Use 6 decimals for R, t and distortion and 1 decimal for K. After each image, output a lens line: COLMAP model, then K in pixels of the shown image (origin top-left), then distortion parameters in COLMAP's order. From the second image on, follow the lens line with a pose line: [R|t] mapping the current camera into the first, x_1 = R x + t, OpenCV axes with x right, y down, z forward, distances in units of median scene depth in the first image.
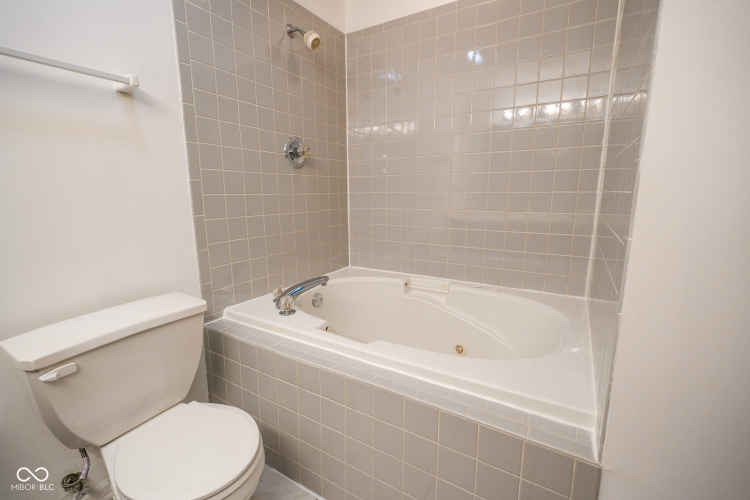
lens RADIAL K [[329.8, 0, 376.0], [0, 329.8, 246.2], [0, 0, 1]] dist [0.003976, 0.000716]
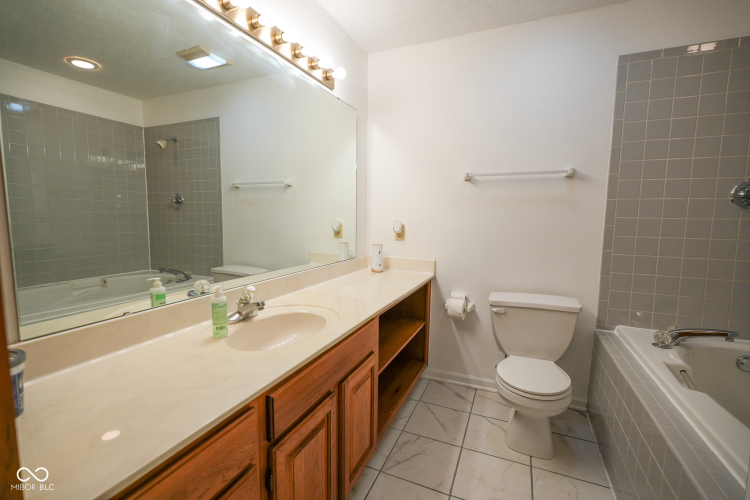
lens RADIAL K [[329.8, 0, 376.2], [0, 329.8, 251.3], [0, 0, 1]] dist [0.003976, 0.000716]
pose [[0.127247, 0.100809, -0.986735, 0.721414], [-0.168673, 0.982531, 0.078628, -0.038516], [0.977424, 0.156430, 0.142028, -0.143893]]
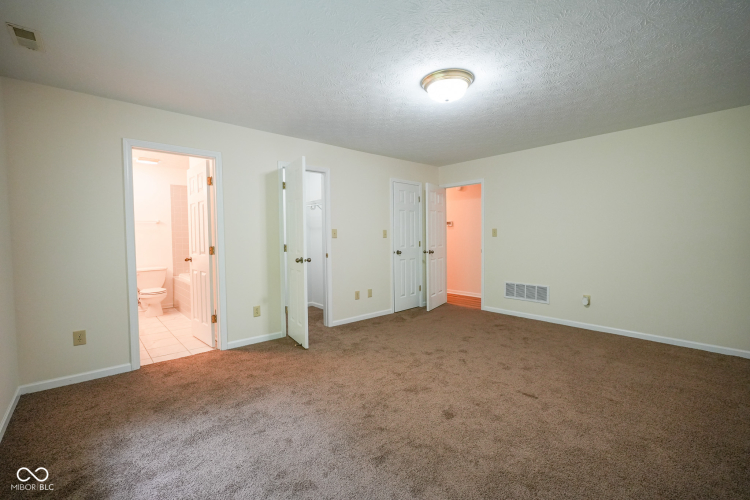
lens RADIAL K [[329.8, 0, 375.5], [0, 329.8, 250.0], [0, 0, 1]] dist [0.003976, 0.000716]
pose [[0.955380, -0.002923, -0.295364, 3.039930], [-0.034556, 0.991979, -0.121590, 0.324816], [0.293350, 0.126371, 0.947616, -2.114041]]
